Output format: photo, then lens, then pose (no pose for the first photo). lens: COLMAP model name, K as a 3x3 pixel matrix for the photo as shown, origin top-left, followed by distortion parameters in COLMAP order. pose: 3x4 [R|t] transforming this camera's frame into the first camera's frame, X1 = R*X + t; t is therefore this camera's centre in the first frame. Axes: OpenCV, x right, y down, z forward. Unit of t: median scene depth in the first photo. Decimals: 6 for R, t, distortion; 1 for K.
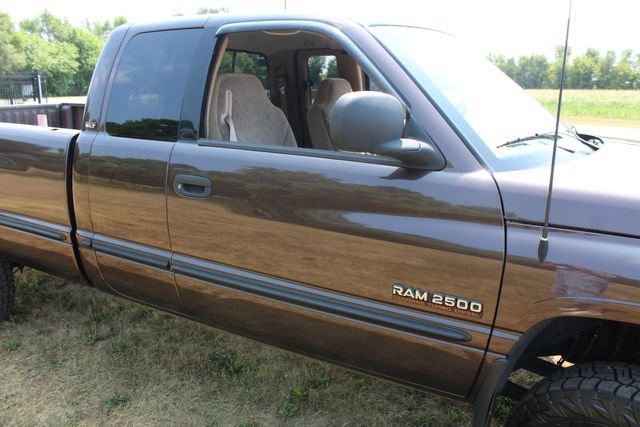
lens RADIAL K [[525.8, 0, 320.0], [0, 525.8, 213.5], [0, 0, 1]] dist [-0.175189, 0.147976]
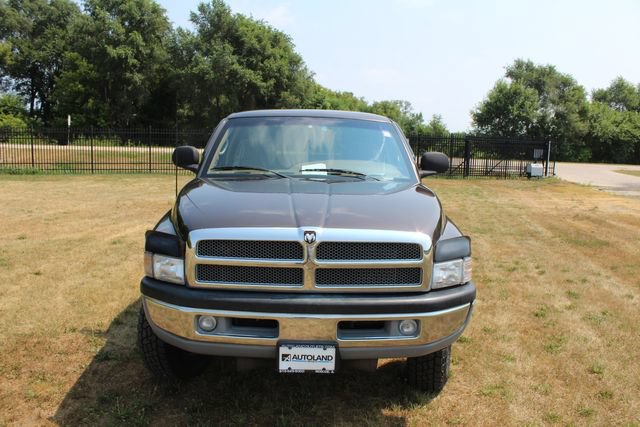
lens RADIAL K [[525.8, 0, 320.0], [0, 525.8, 213.5], [0, 0, 1]] dist [-0.175189, 0.147976]
pose [[0.492984, 0.124673, -0.861059, 1.869339], [-0.234248, 0.972154, 0.006644, -0.040136], [0.837911, 0.198426, 0.508461, 0.176899]]
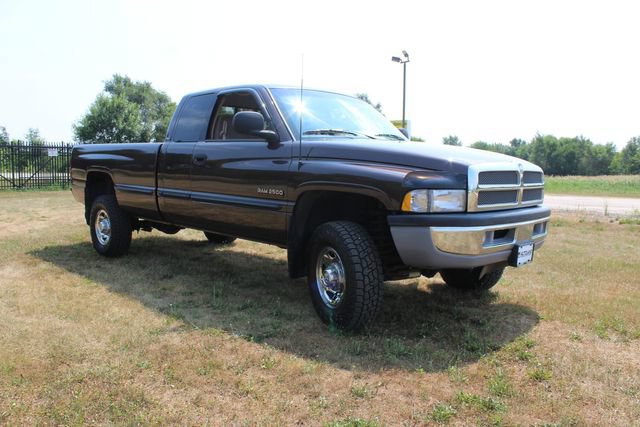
lens RADIAL K [[525.8, 0, 320.0], [0, 525.8, 213.5], [0, 0, 1]] dist [-0.175189, 0.147976]
pose [[0.965283, 0.027297, -0.259776, 0.756018], [-0.068600, 0.986107, -0.151286, 0.430460], [0.252038, 0.163854, 0.953745, -0.885567]]
